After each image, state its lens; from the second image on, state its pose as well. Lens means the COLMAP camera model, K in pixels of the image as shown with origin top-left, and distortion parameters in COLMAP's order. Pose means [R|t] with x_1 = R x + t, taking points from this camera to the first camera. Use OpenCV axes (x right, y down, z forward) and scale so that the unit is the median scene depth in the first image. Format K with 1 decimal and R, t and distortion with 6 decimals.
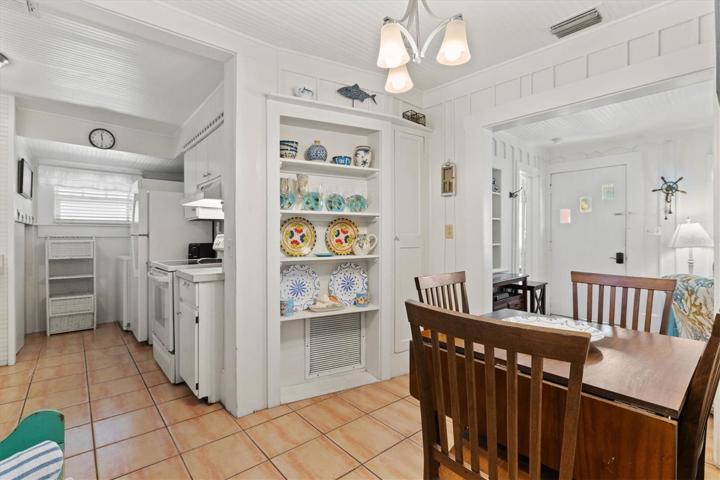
lens RADIAL K [[333.6, 0, 361.1], [0, 333.6, 238.9], [0, 0, 1]] dist [0.000149, 0.000689]
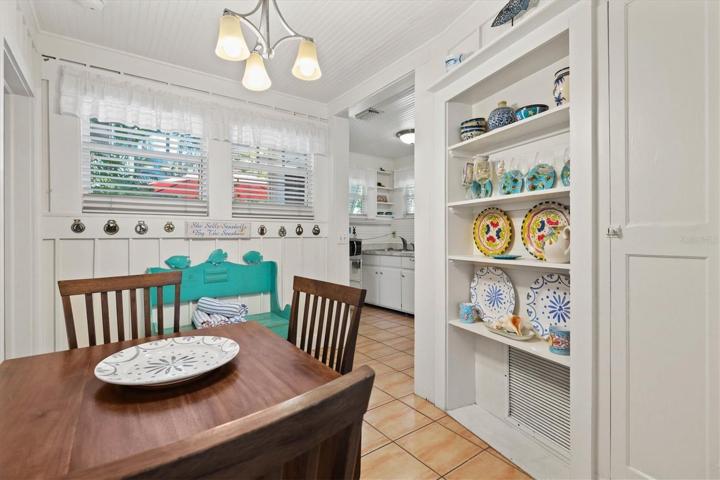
lens RADIAL K [[333.6, 0, 362.5], [0, 333.6, 238.5], [0, 0, 1]] dist [0.000149, 0.000689]
pose [[-0.070718, 0.012657, -0.997416, 0.620152], [0.008776, 0.999889, 0.012066, -0.002999], [0.997458, -0.007901, -0.070821, 0.737544]]
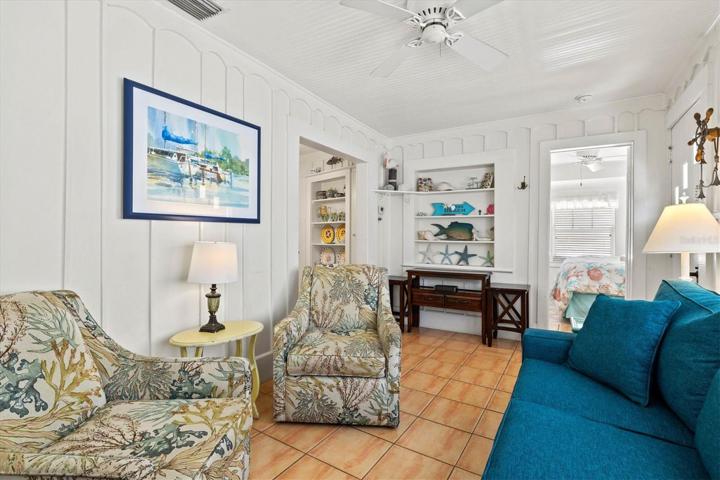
lens RADIAL K [[333.6, 0, 360.1], [0, 333.6, 239.1], [0, 0, 1]] dist [0.000149, 0.000689]
pose [[0.299957, 0.008995, -0.953910, 1.877367], [-0.008523, 0.999941, 0.006749, 0.008911], [0.953915, 0.006106, 0.300016, 0.550325]]
